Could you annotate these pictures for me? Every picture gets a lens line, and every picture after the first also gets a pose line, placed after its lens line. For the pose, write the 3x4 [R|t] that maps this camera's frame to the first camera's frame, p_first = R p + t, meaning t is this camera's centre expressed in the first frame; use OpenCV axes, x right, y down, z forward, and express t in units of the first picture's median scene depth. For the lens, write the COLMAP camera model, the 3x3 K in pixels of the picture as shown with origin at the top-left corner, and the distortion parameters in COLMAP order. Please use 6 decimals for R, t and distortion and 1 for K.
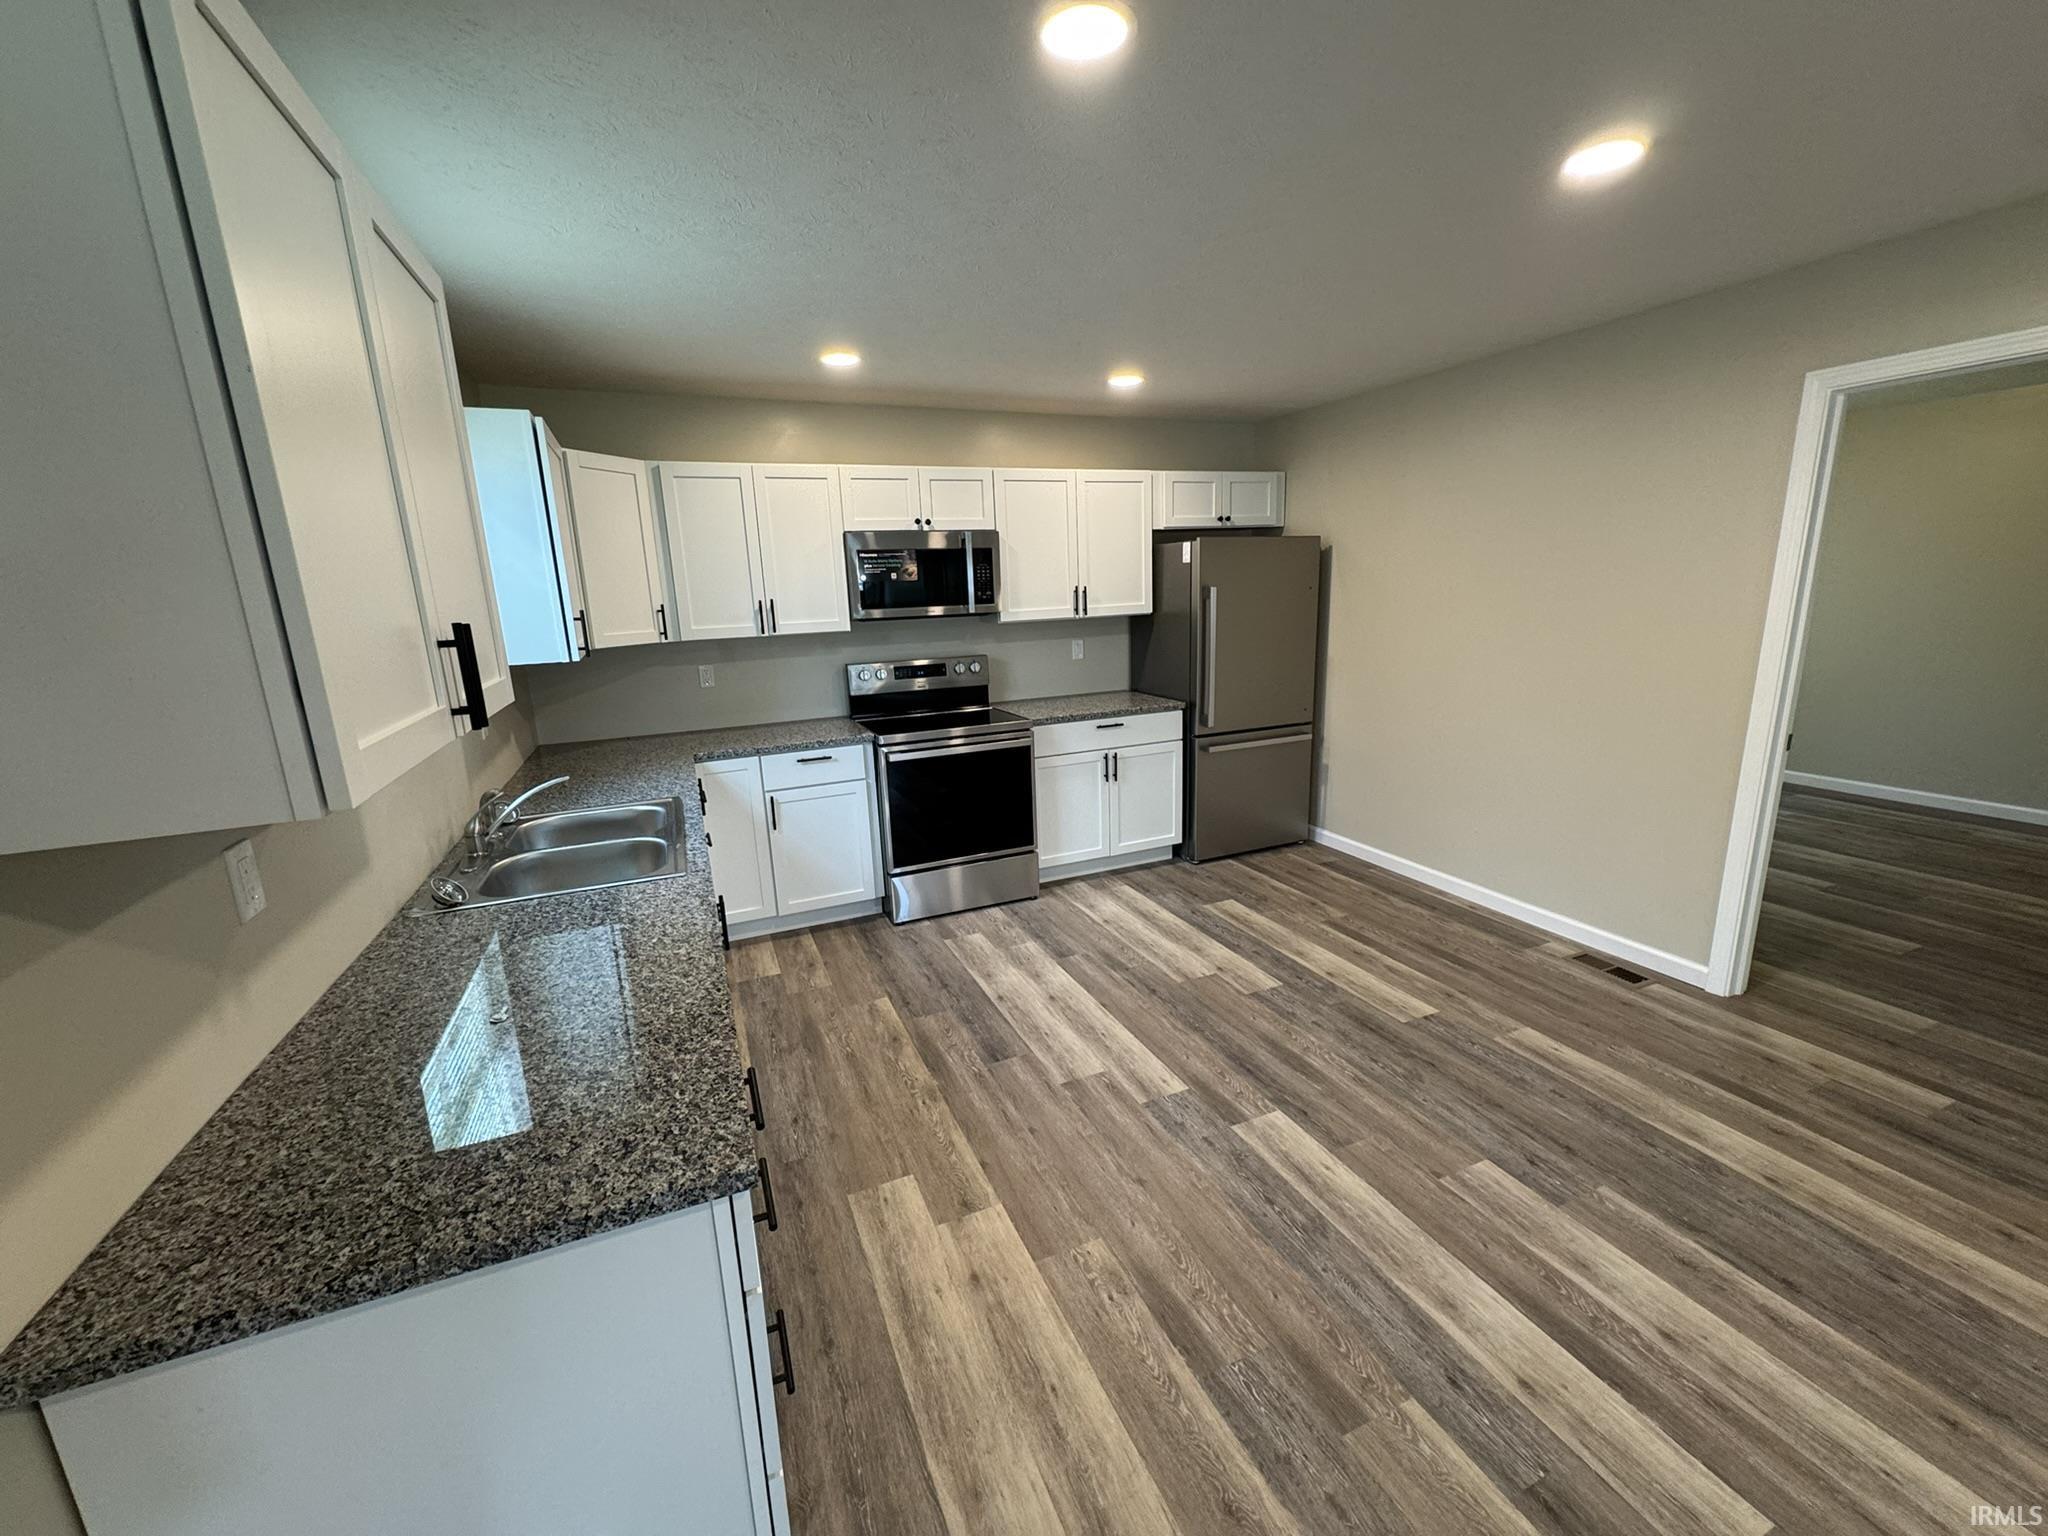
lens RADIAL K [[821.0, 0, 1020.0], [0, 821.0, 776.5], [0, 0, 1]] dist [-0.003284, 0.001335]
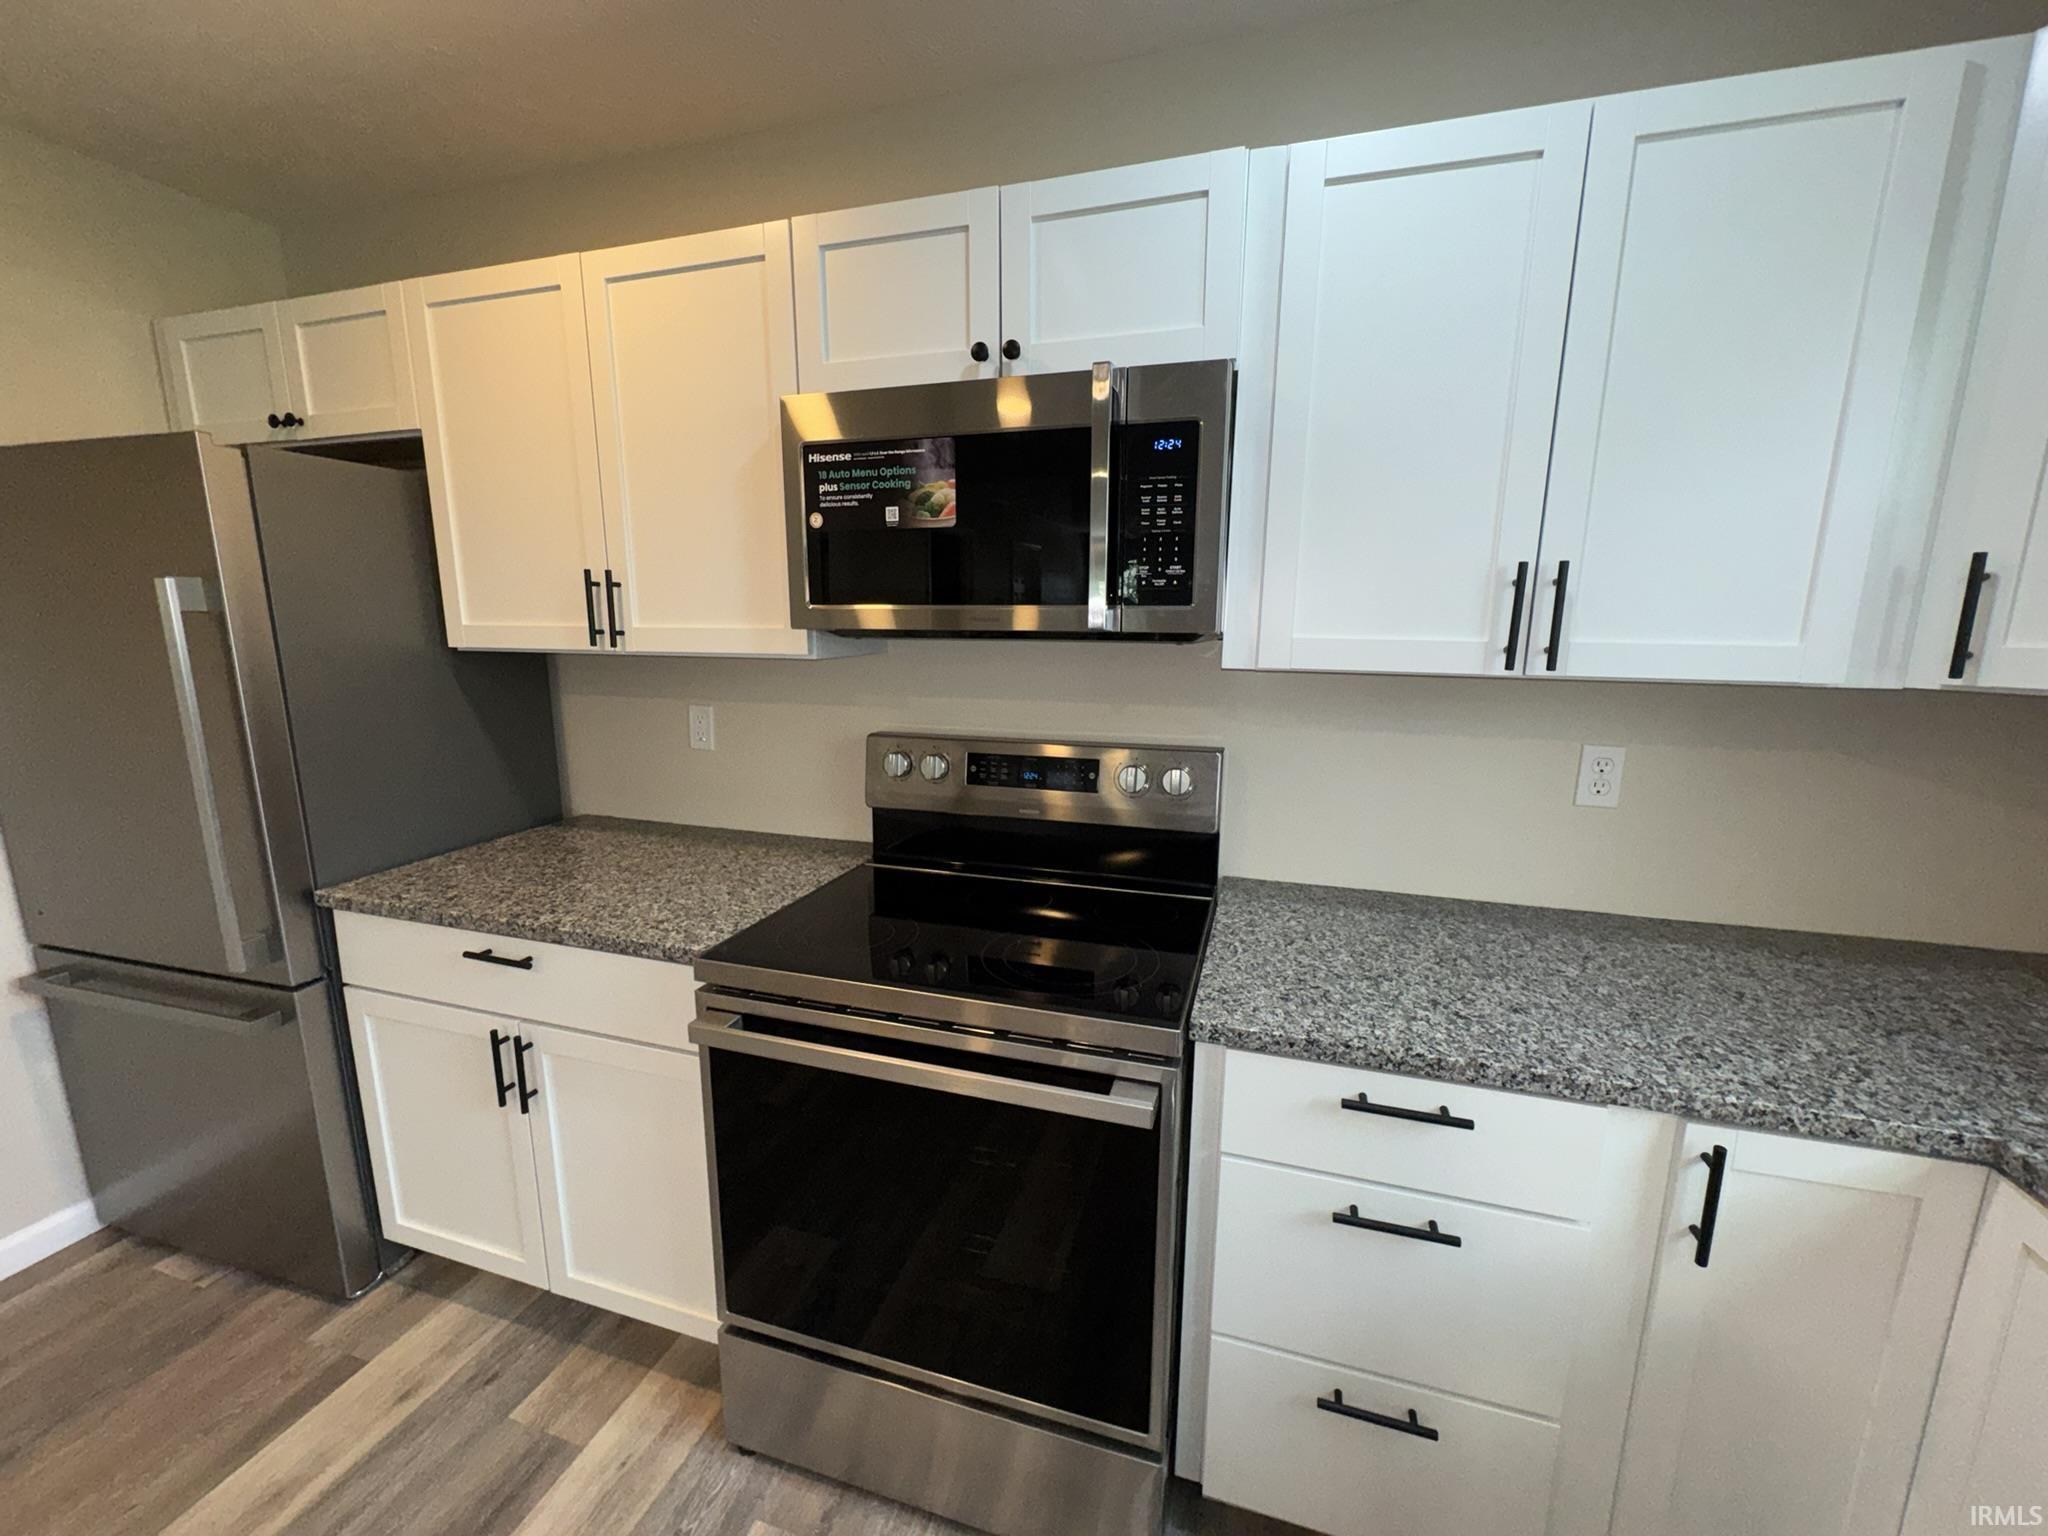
lens RADIAL K [[821.0, 0, 1040.7], [0, 821.0, 771.6], [0, 0, 1]] dist [-0.003284, 0.001335]
pose [[0.762699, 0.169110, -0.624253, 0.140058], [-0.175975, 0.983057, 0.051307, -0.168845], [0.622353, 0.070722, 0.779535, 0.792199]]
